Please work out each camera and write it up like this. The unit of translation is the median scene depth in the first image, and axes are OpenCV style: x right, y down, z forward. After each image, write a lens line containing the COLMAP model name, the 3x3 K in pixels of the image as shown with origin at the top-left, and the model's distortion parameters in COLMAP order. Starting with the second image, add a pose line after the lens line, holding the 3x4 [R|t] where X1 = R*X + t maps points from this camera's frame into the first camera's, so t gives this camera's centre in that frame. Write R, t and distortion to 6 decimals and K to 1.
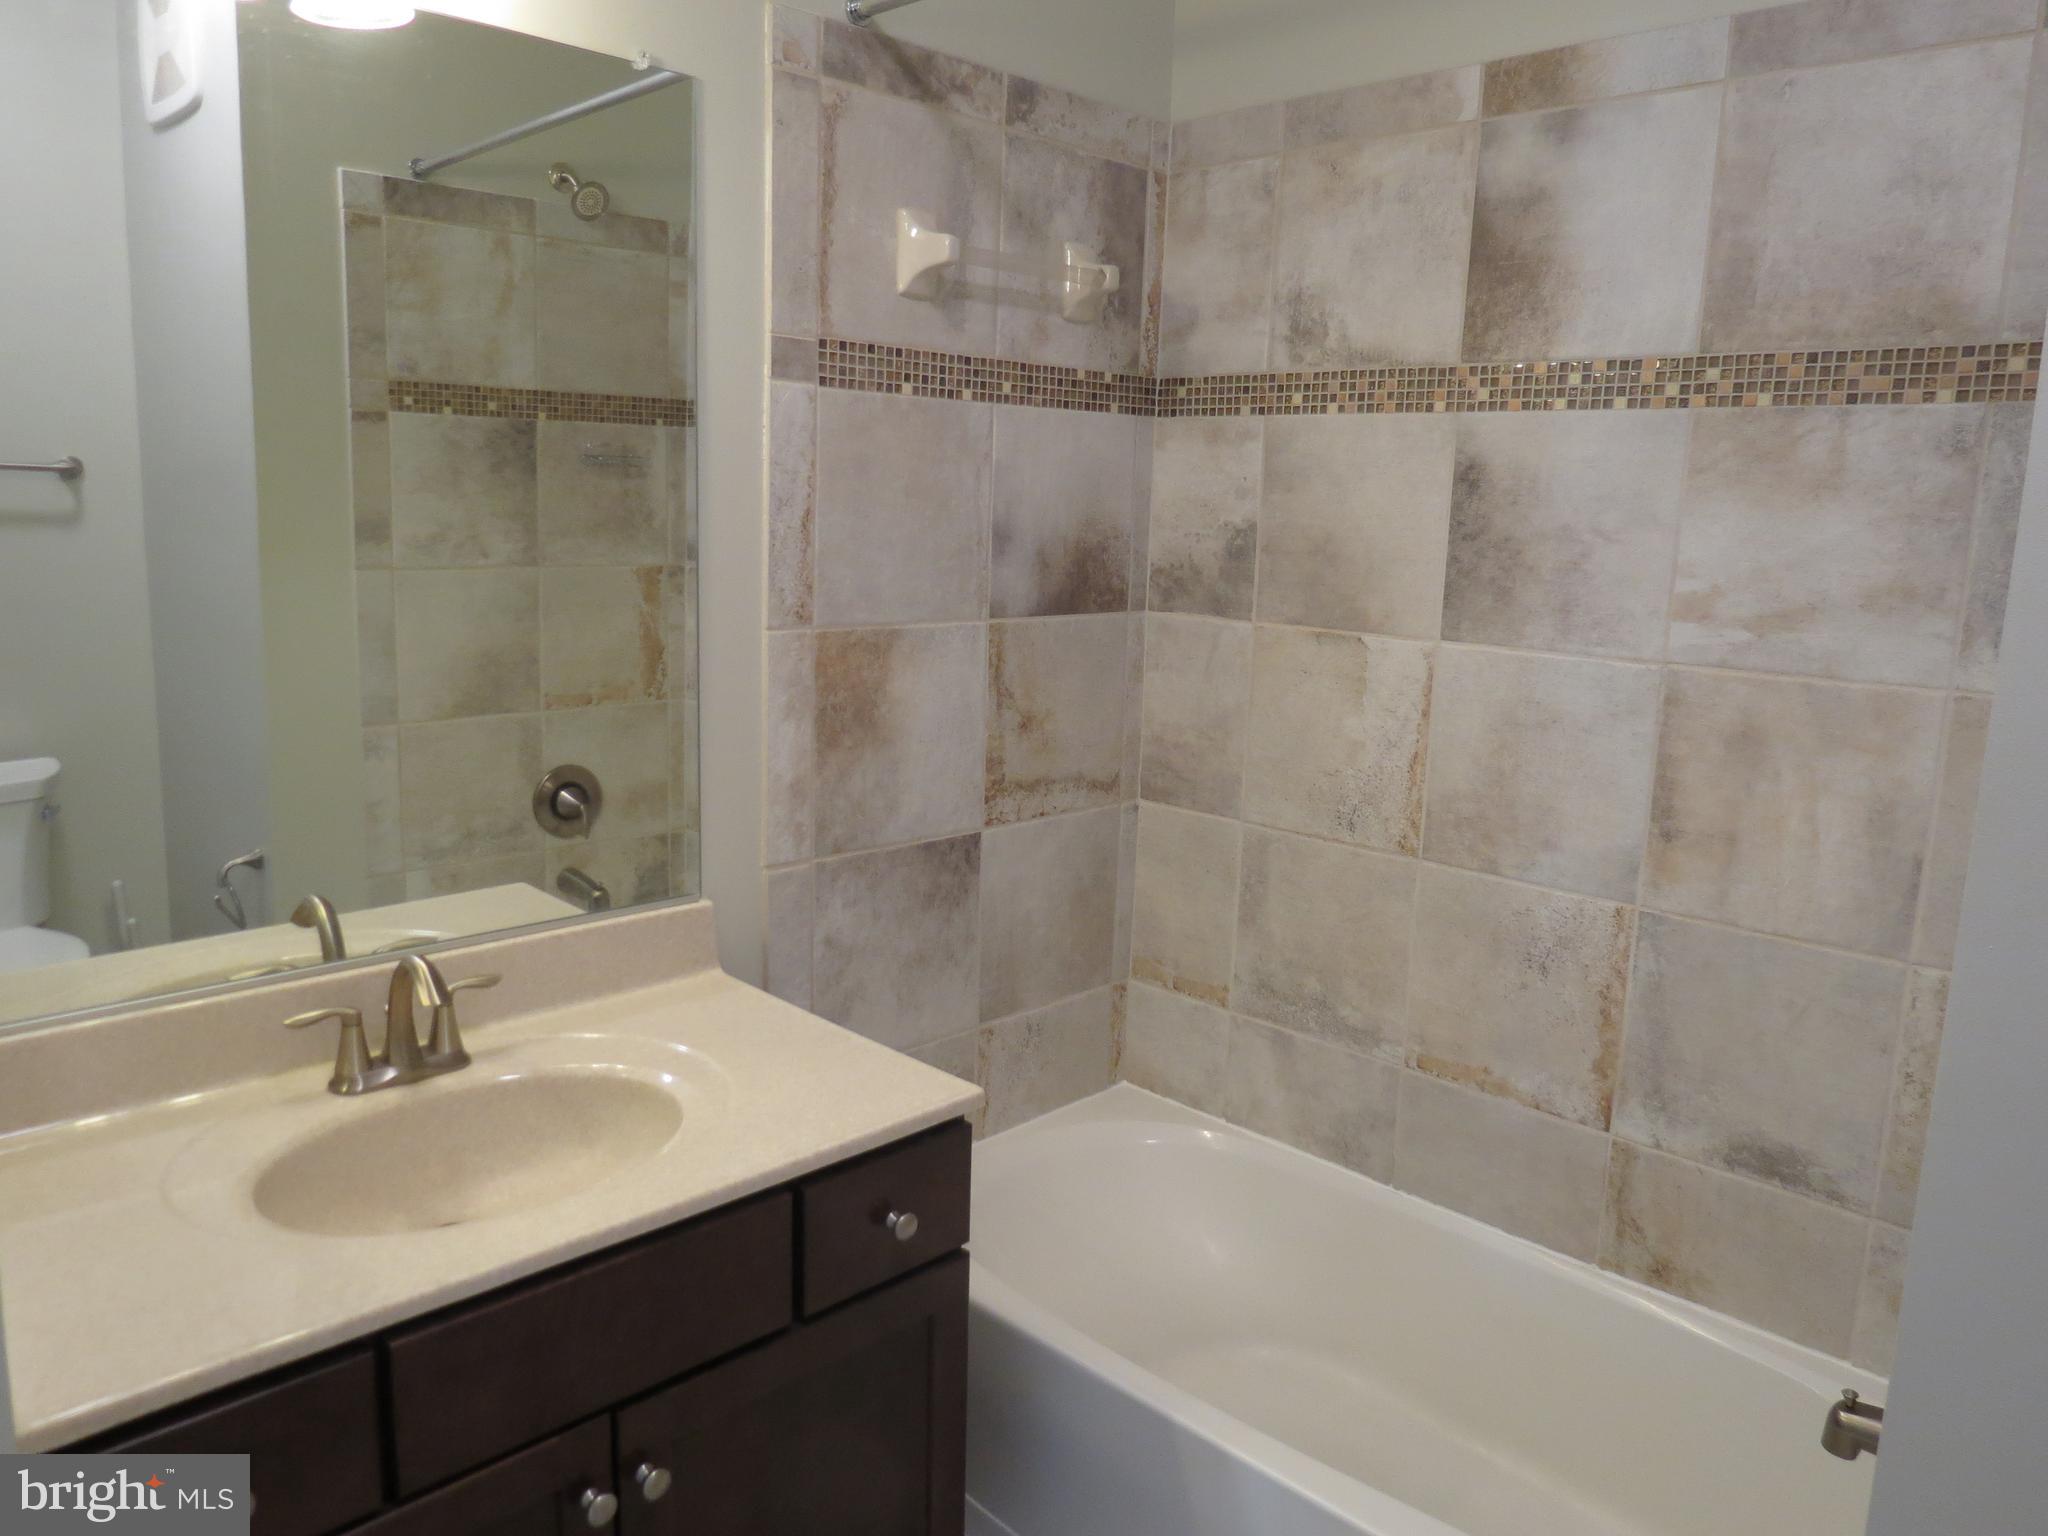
lens RADIAL K [[1465.3, 0, 1015.6], [0, 1465.3, 771.6], [0, 0, 1]] dist [-0.028862, 0.003756]
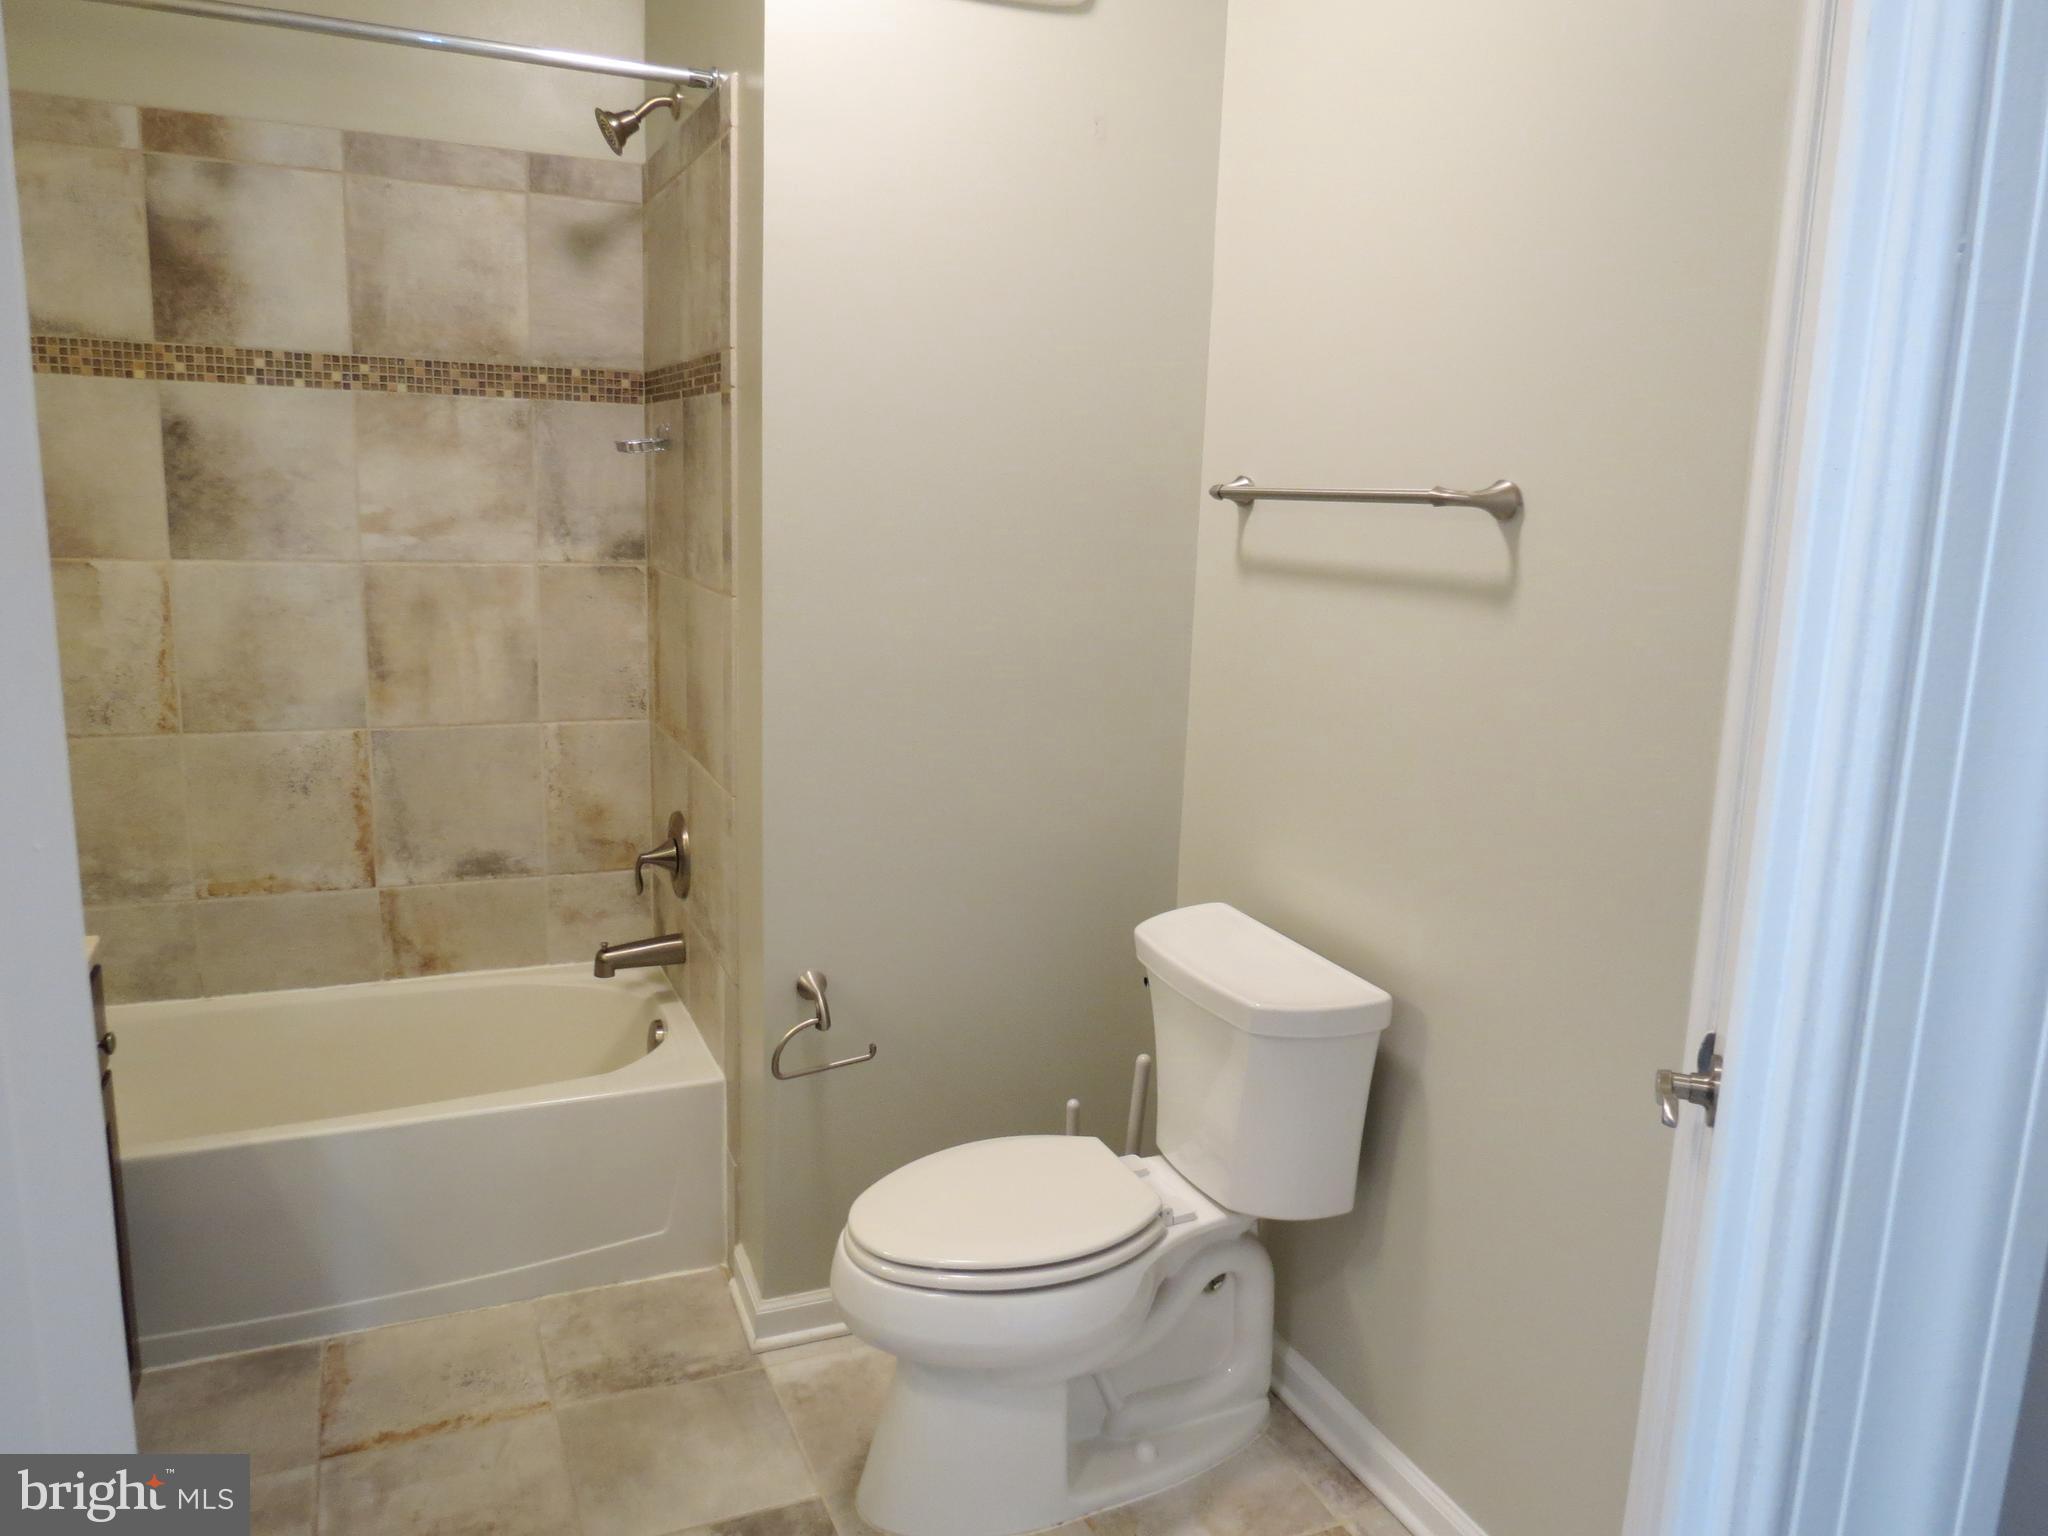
lens RADIAL K [[1465.3, 0, 1027.3], [0, 1465.3, 792.3], [0, 0, 1]] dist [-0.028862, 0.003756]
pose [[0.346618, -0.204652, 0.915409, -0.686130], [0.143221, 0.976013, 0.163970, 0.008826], [-0.927008, 0.074270, 0.367614, -0.153308]]
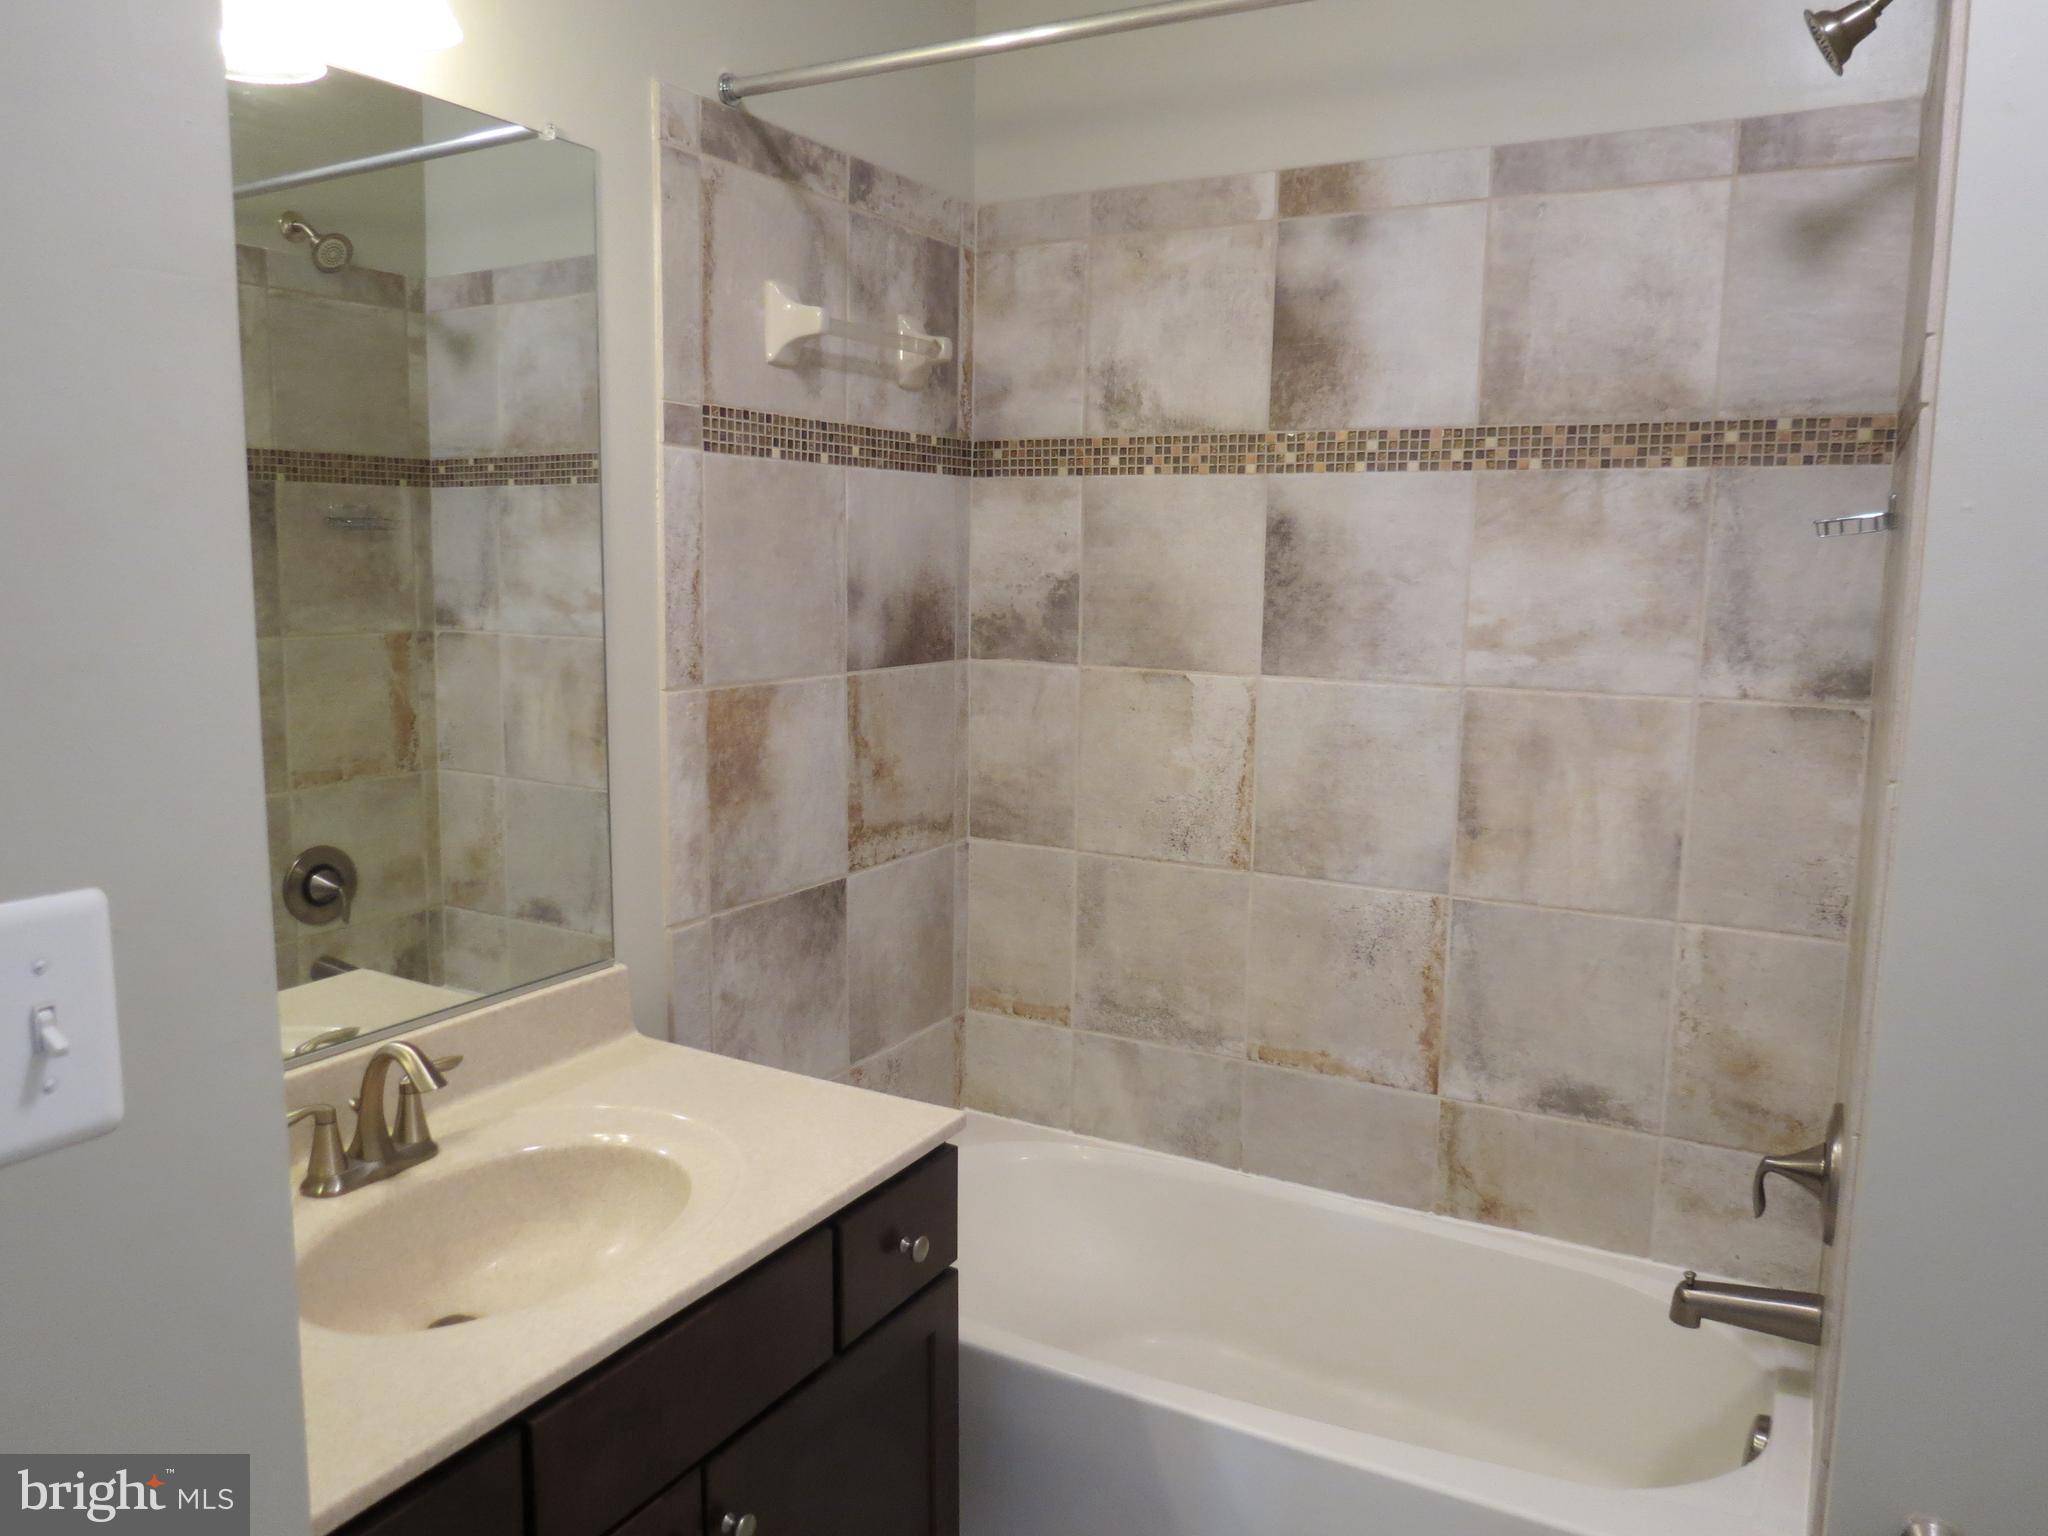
lens RADIAL K [[1465.3, 0, 1021.6], [0, 1465.3, 772.8], [0, 0, 1]] dist [-0.028862, 0.003756]
pose [[0.961386, -0.057502, 0.269128, -0.204251], [0.065898, 0.997578, -0.022257, -0.001899], [-0.267197, 0.039132, 0.962847, -0.034233]]
